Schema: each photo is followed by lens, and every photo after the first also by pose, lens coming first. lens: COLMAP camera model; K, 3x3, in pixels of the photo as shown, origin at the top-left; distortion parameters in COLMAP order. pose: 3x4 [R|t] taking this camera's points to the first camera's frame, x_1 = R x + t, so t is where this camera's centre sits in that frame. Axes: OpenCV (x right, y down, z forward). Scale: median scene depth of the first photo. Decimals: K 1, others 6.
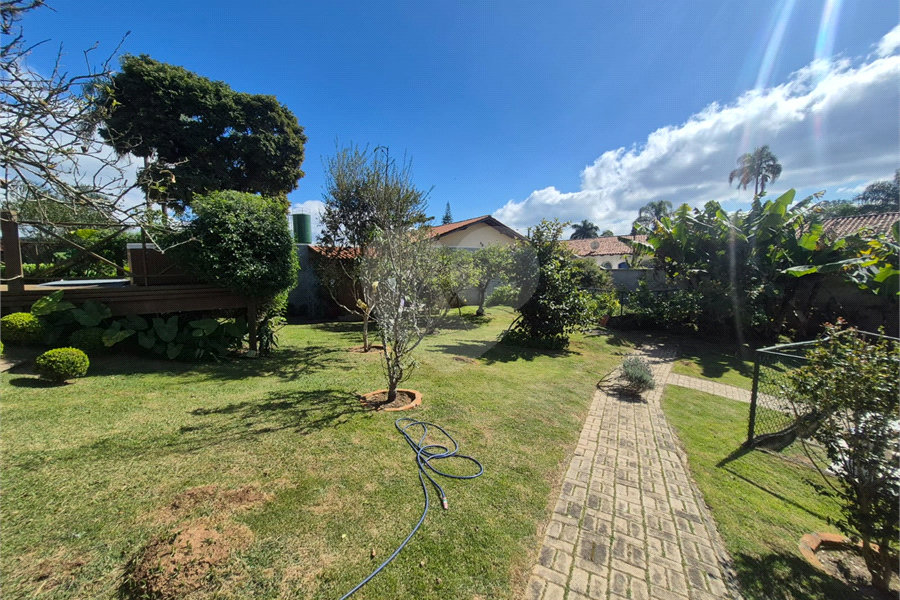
lens RADIAL K [[351.3, 0, 448.6], [0, 351.3, 296.0], [0, 0, 1]] dist [-0.000955, -0.000161]
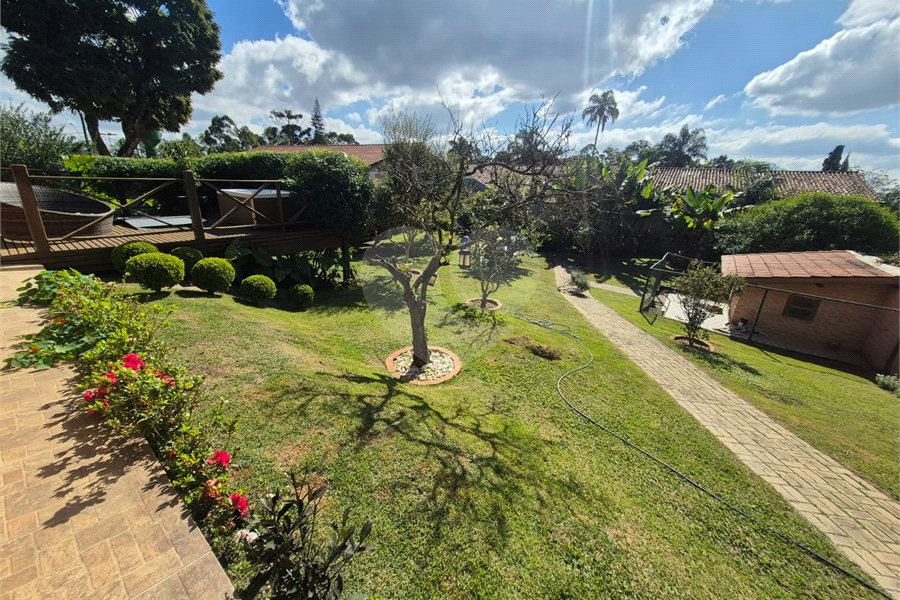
lens RADIAL K [[351.3, 0, 448.6], [0, 351.3, 296.0], [0, 0, 1]] dist [-0.000955, -0.000161]
pose [[0.930514, -0.062910, 0.360812, -0.262859], [-0.026700, 0.970865, 0.238135, -0.040579], [-0.365281, -0.231222, 0.901724, -0.130557]]
